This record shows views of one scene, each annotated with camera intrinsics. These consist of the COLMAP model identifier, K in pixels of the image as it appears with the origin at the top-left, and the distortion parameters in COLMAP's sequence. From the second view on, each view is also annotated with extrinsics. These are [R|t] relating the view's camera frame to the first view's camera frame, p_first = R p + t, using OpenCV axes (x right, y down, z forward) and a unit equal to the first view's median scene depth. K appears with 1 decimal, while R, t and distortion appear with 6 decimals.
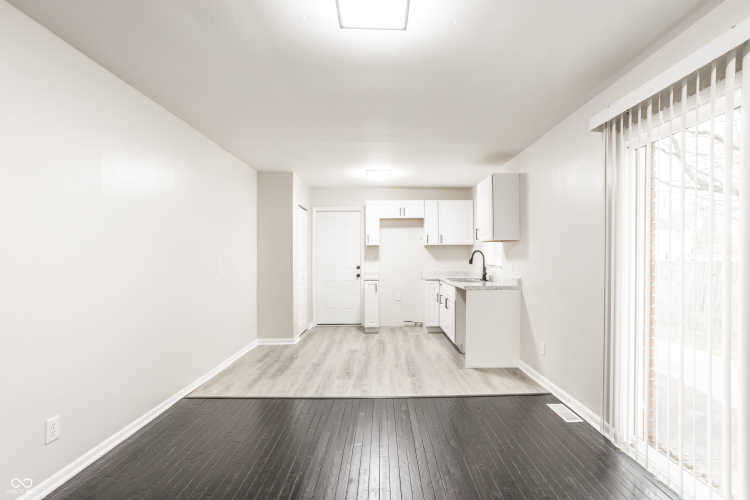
lens RADIAL K [[363.0, 0, 373.0], [0, 363.0, 252.9], [0, 0, 1]] dist [-0.002253, 0.000147]
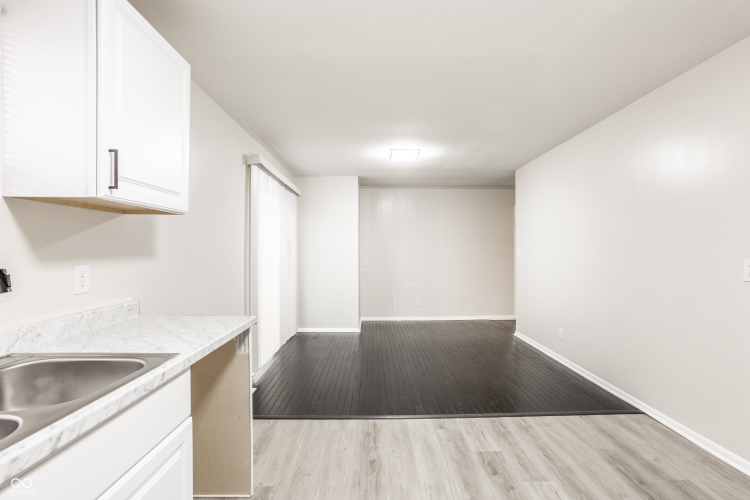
lens RADIAL K [[363.0, 0, 373.0], [0, 363.0, 252.9], [0, 0, 1]] dist [-0.002253, 0.000147]
pose [[-0.999691, 0.001471, -0.024823, 0.128551], [0.001571, 0.999991, -0.003995, 0.016575], [0.024817, -0.004033, -0.999684, 1.620244]]
